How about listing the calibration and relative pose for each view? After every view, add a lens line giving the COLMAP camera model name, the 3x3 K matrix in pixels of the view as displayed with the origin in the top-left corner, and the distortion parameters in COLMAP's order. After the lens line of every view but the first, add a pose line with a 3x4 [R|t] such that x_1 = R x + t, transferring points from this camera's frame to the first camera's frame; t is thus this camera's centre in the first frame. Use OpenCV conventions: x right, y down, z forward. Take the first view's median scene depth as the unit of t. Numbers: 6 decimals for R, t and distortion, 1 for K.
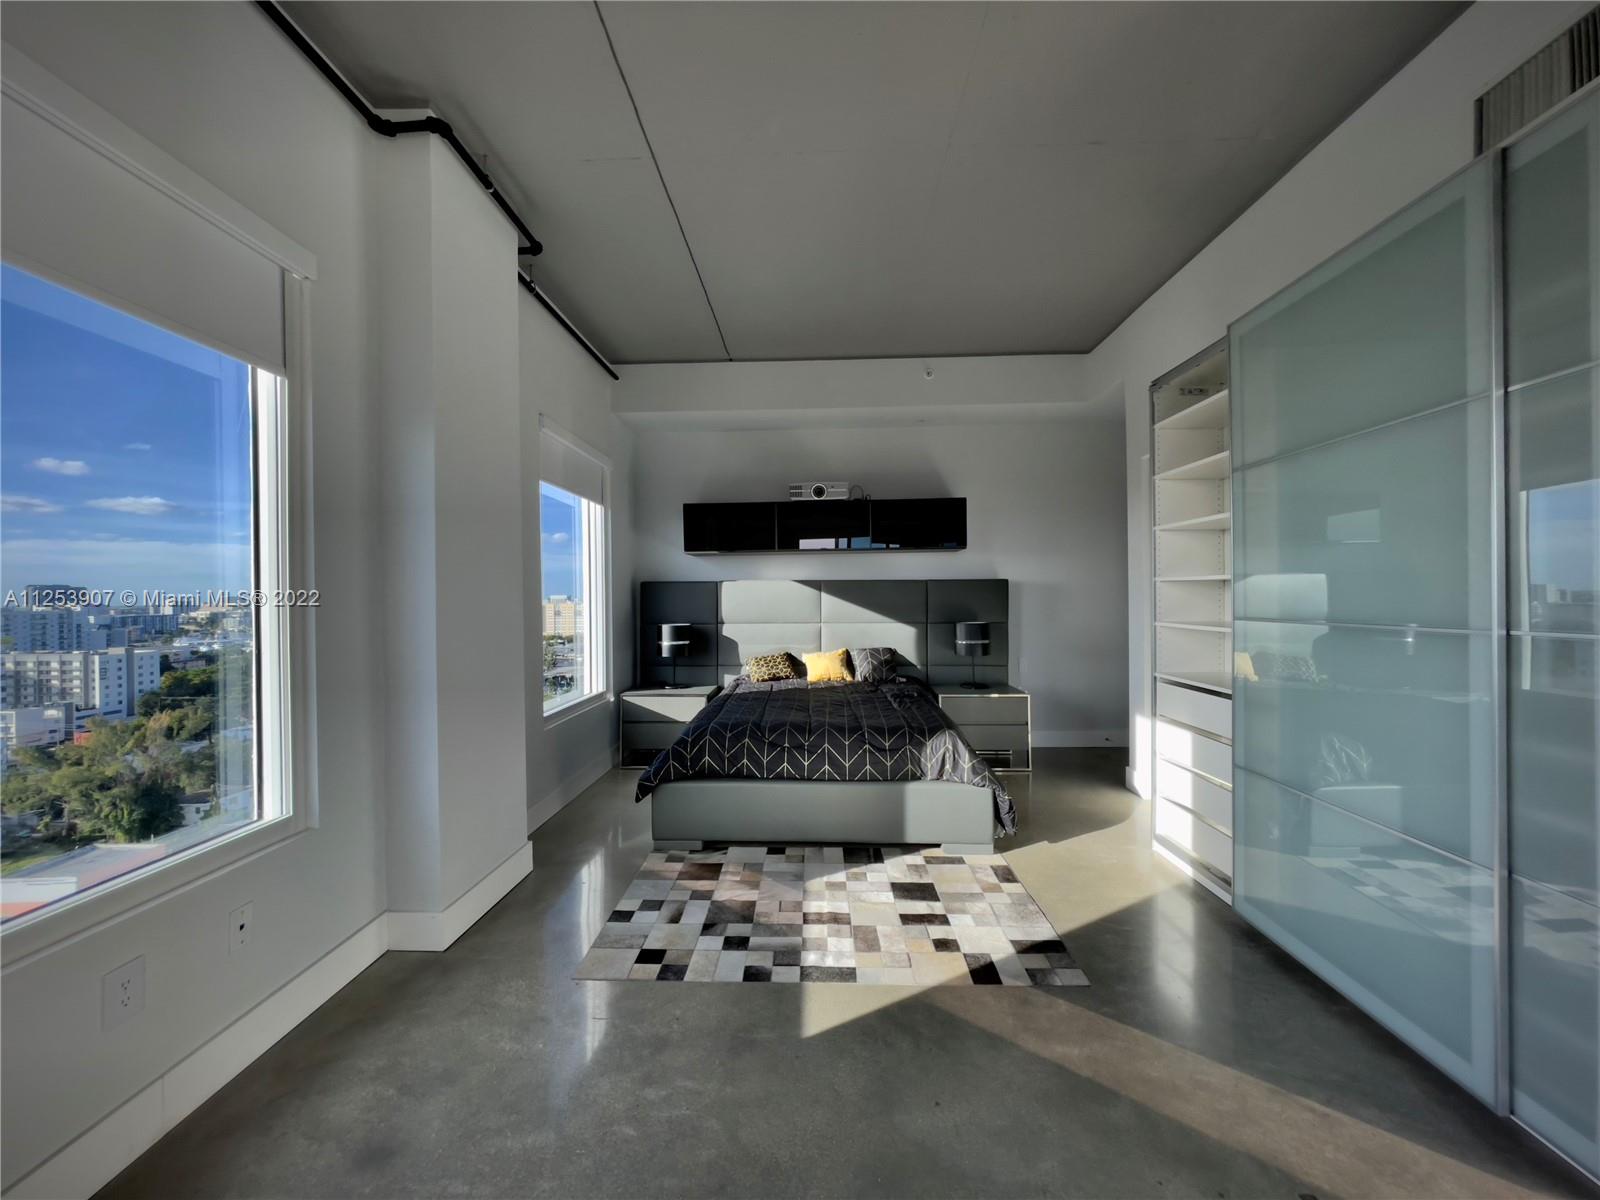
lens RADIAL K [[650.4, 0, 796.2], [0, 650.4, 589.7], [0, 0, 1]] dist [-0.008254, 0.002921]
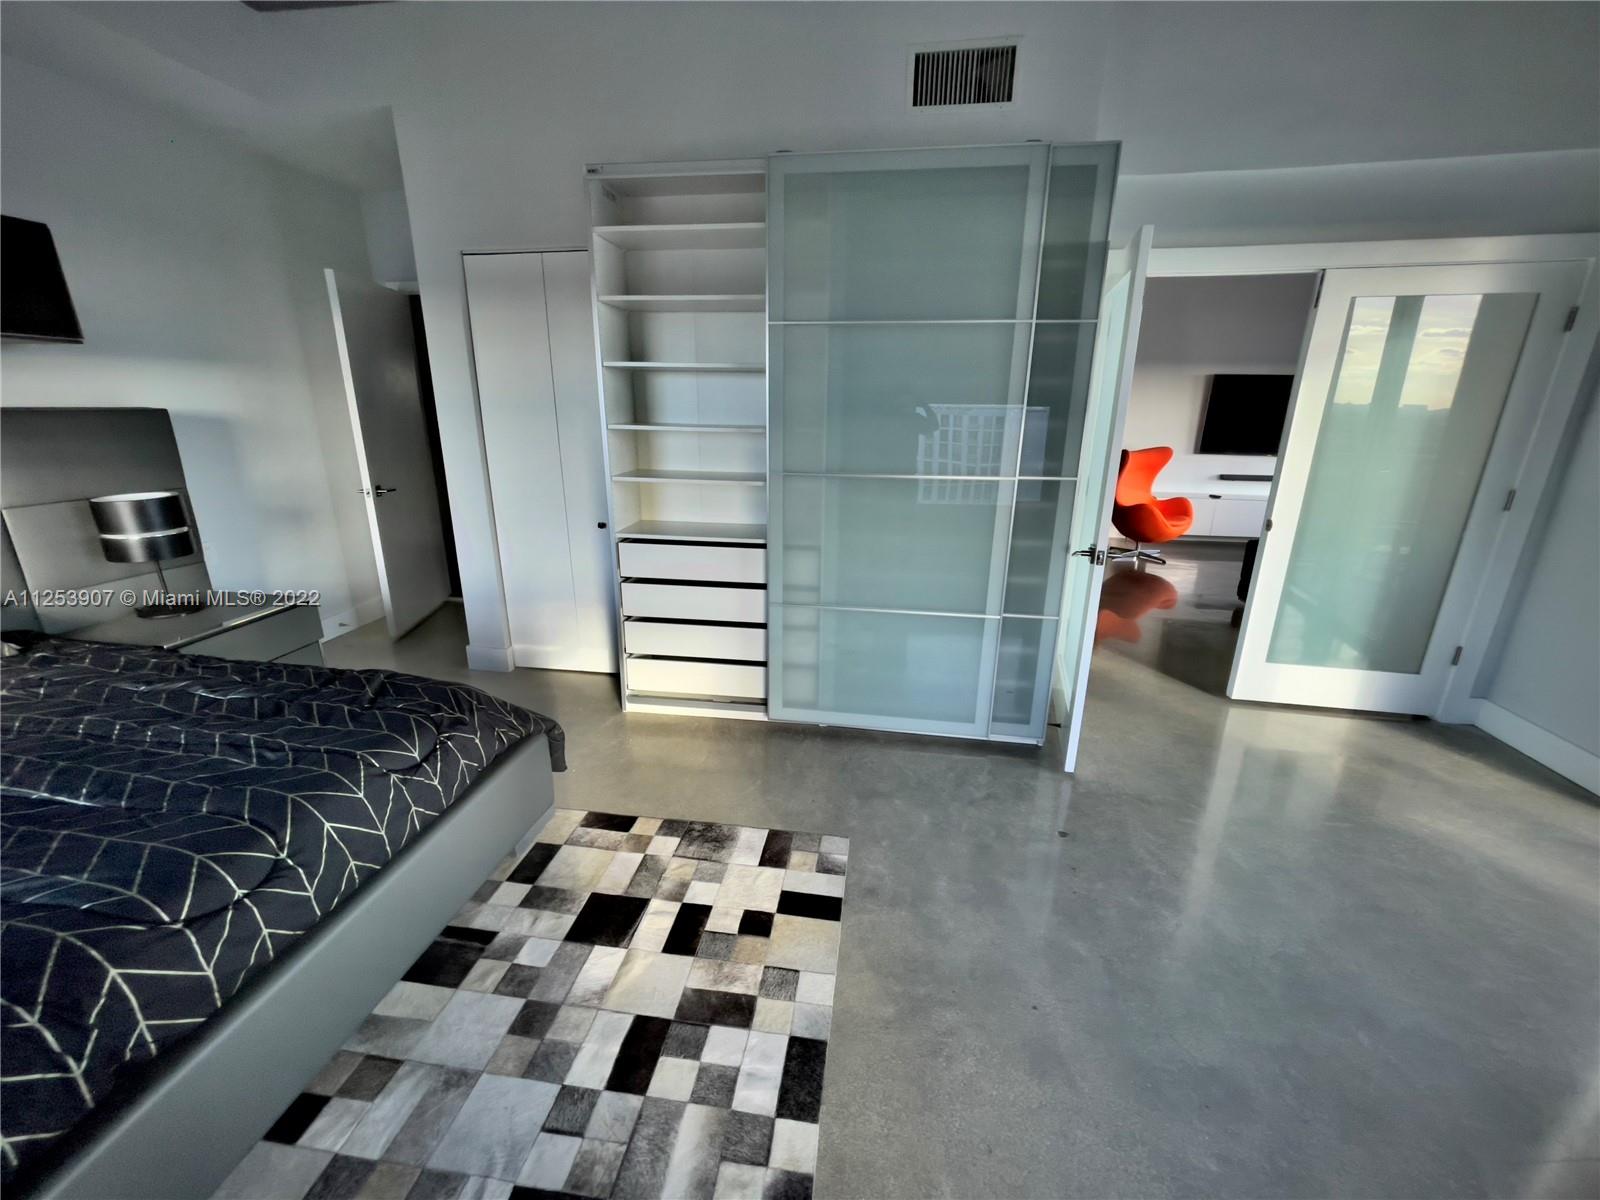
lens RADIAL K [[650.4, 0, 793.3], [0, 650.4, 591.7], [0, 0, 1]] dist [-0.008254, 0.002921]
pose [[0.107769, -0.271011, 0.956525, -0.305069], [-0.021877, 0.961249, 0.274814, -0.048234], [-0.993935, -0.050543, 0.097663, 0.650745]]
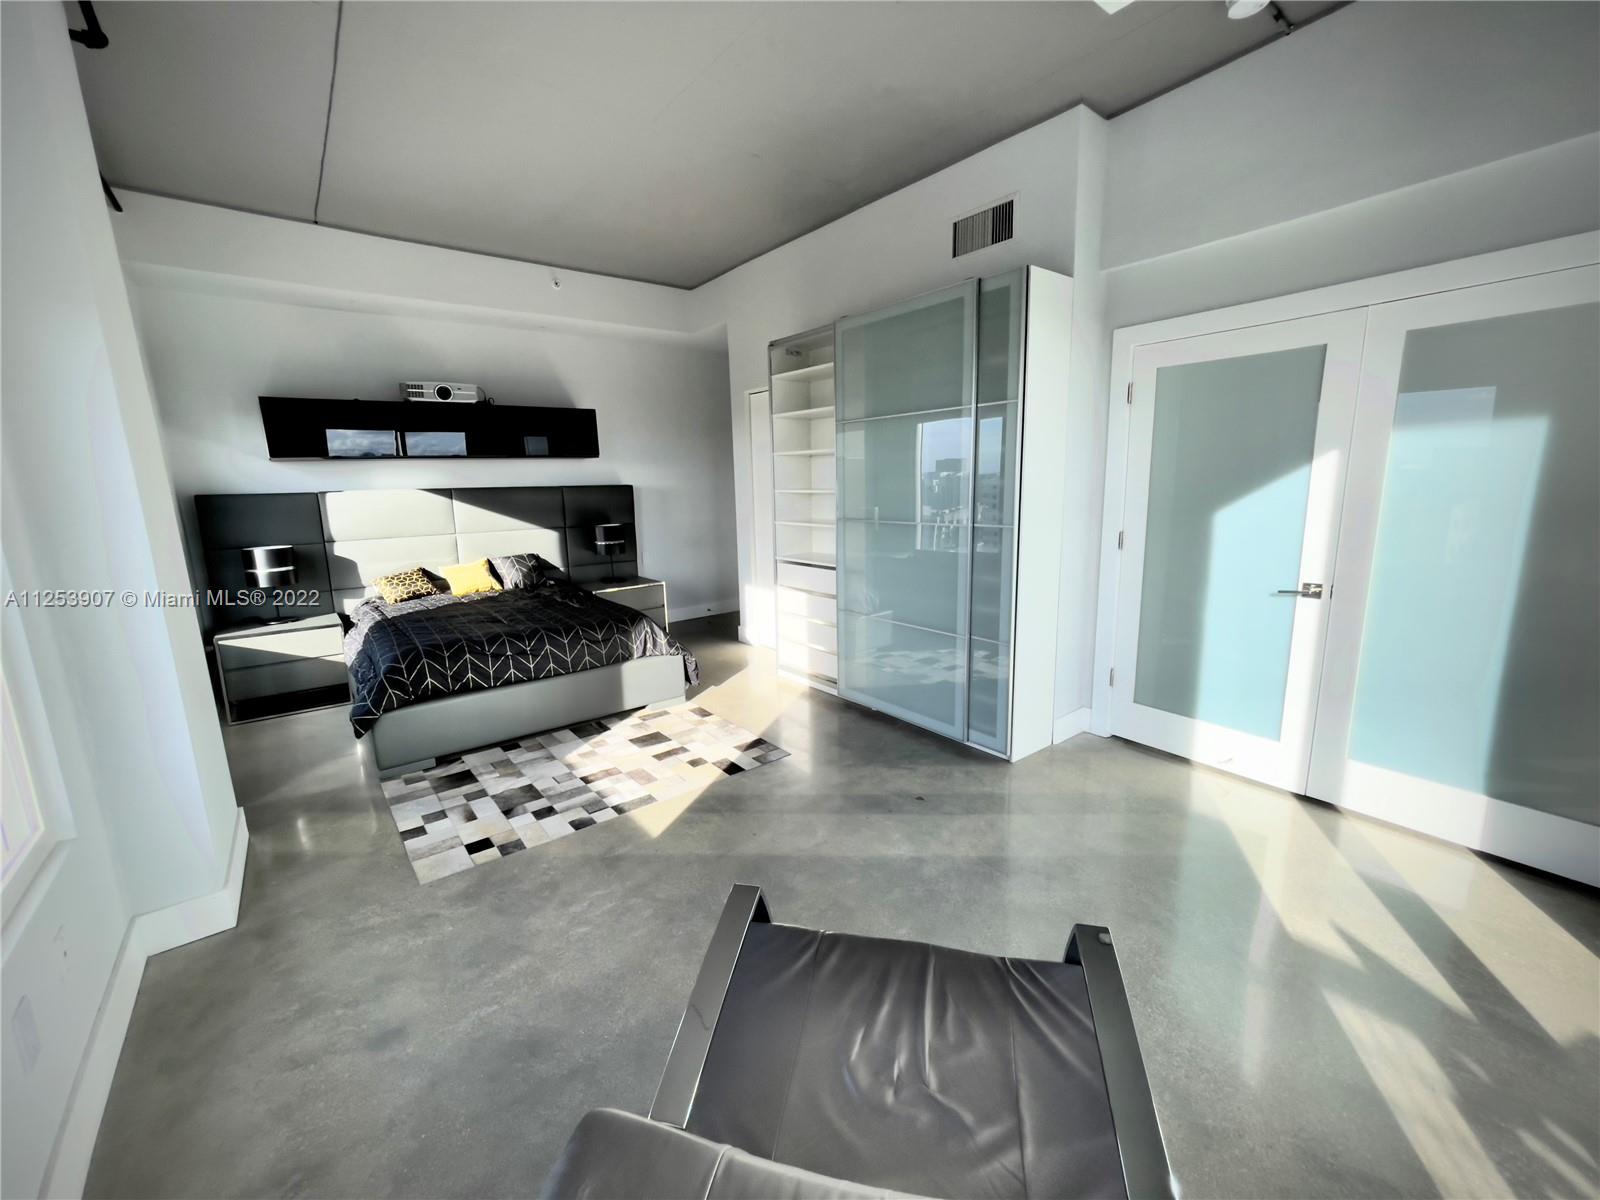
lens RADIAL K [[650.4, 0, 801.2], [0, 650.4, 592.0], [0, 0, 1]] dist [-0.008254, 0.002921]
pose [[0.756564, -0.122915, 0.642264, -0.333416], [0.010614, 0.984354, 0.175880, -0.046169], [-0.653834, -0.126248, 0.746032, -0.112658]]
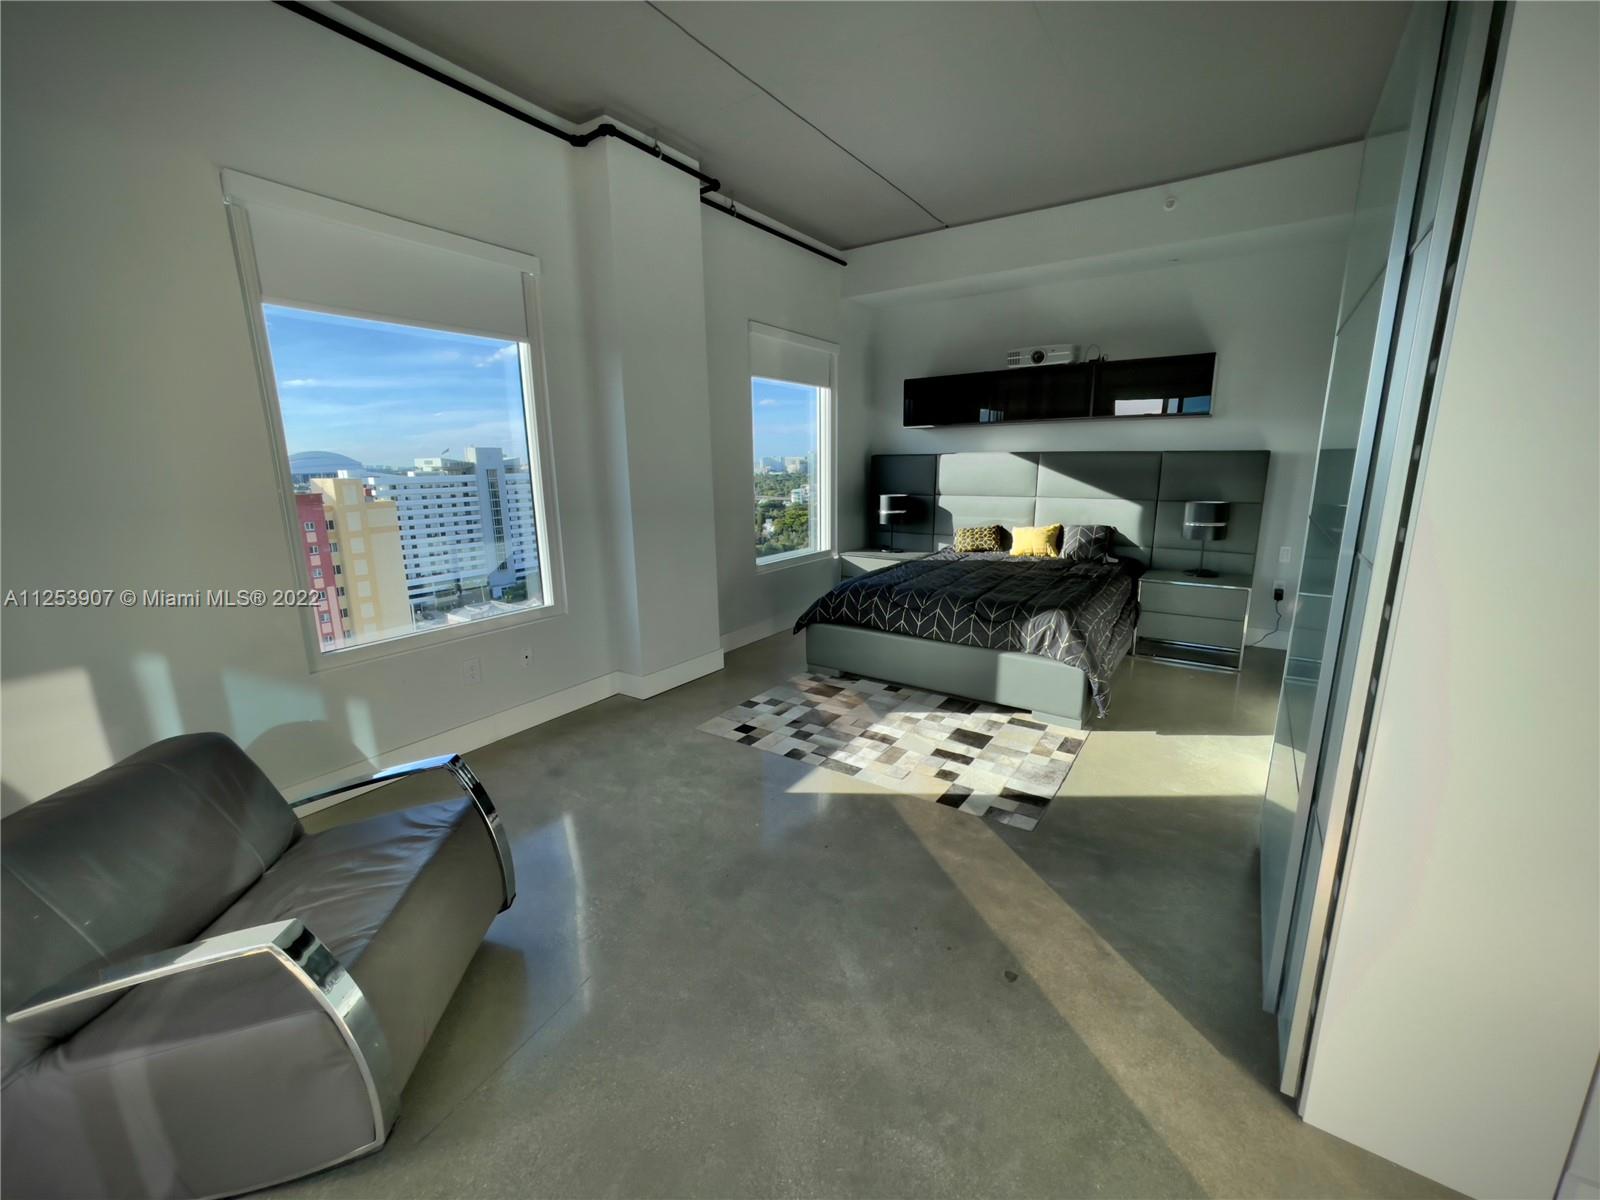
lens RADIAL K [[650.4, 0, 784.4], [0, 650.4, 595.9], [0, 0, 1]] dist [-0.008254, 0.002921]
pose [[0.839011, 0.108855, -0.533115, 0.426506], [0.011341, 0.976072, 0.217150, -0.033992], [0.543996, -0.188237, 0.817701, -0.070425]]
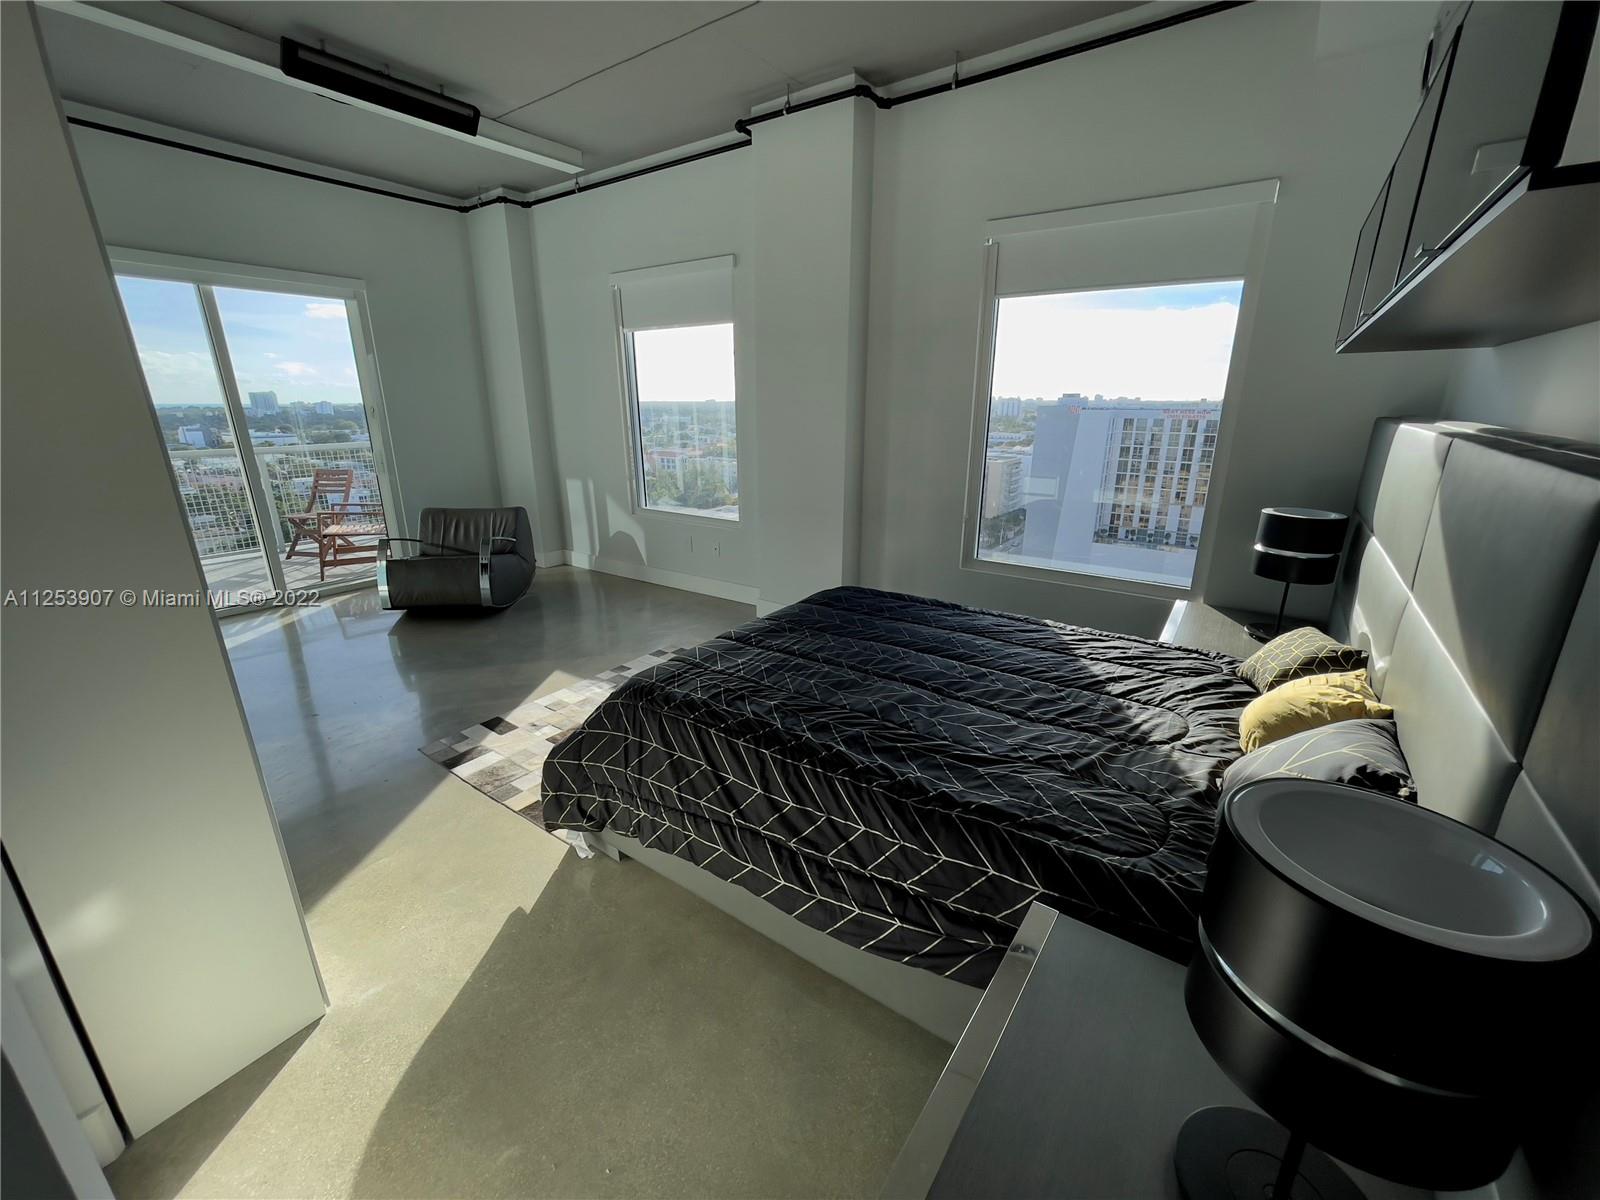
lens RADIAL K [[650.4, 0, 797.0], [0, 650.4, 605.9], [0, 0, 1]] dist [-0.008254, 0.002921]
pose [[-0.539516, 0.255397, -0.802306, 0.669577], [0.006967, 0.954207, 0.299067, -0.045382], [0.841947, 0.155761, -0.516589, 1.500679]]
